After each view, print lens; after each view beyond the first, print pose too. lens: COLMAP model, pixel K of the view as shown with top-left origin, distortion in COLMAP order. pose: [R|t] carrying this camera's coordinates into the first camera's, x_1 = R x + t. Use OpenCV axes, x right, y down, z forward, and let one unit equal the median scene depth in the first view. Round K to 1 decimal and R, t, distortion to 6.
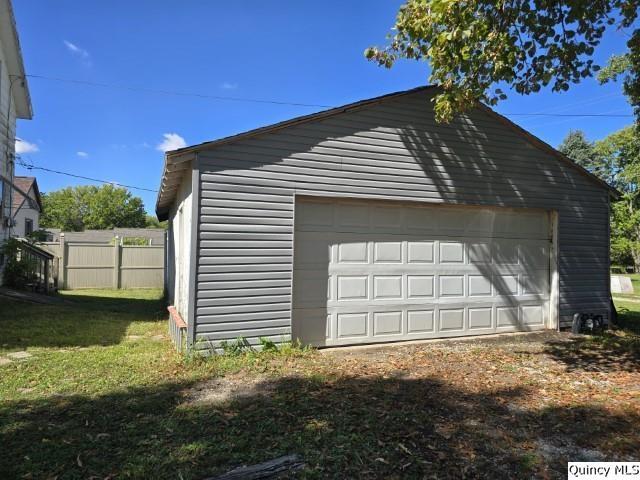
lens RADIAL K [[433.9, 0, 326.2], [0, 433.9, 238.4], [0, 0, 1]] dist [0.036955, -0.022690]
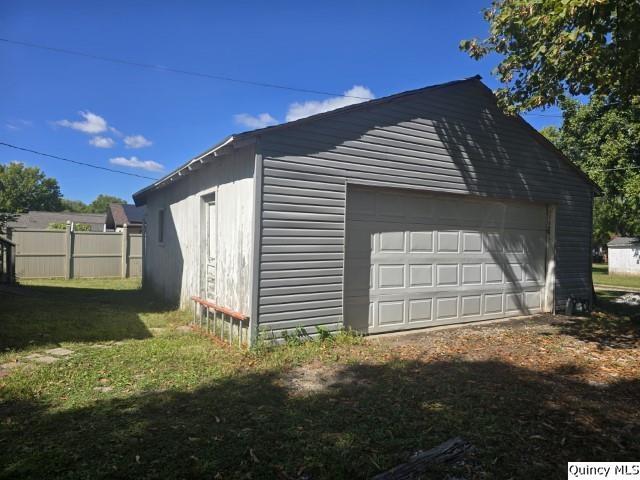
lens RADIAL K [[433.9, 0, 315.8], [0, 433.9, 243.8], [0, 0, 1]] dist [0.036955, -0.022690]
pose [[0.986783, 0.005354, 0.161960, -0.267453], [-0.011889, 0.999152, 0.039409, -0.000235], [-0.161611, -0.040813, 0.986010, 0.022971]]
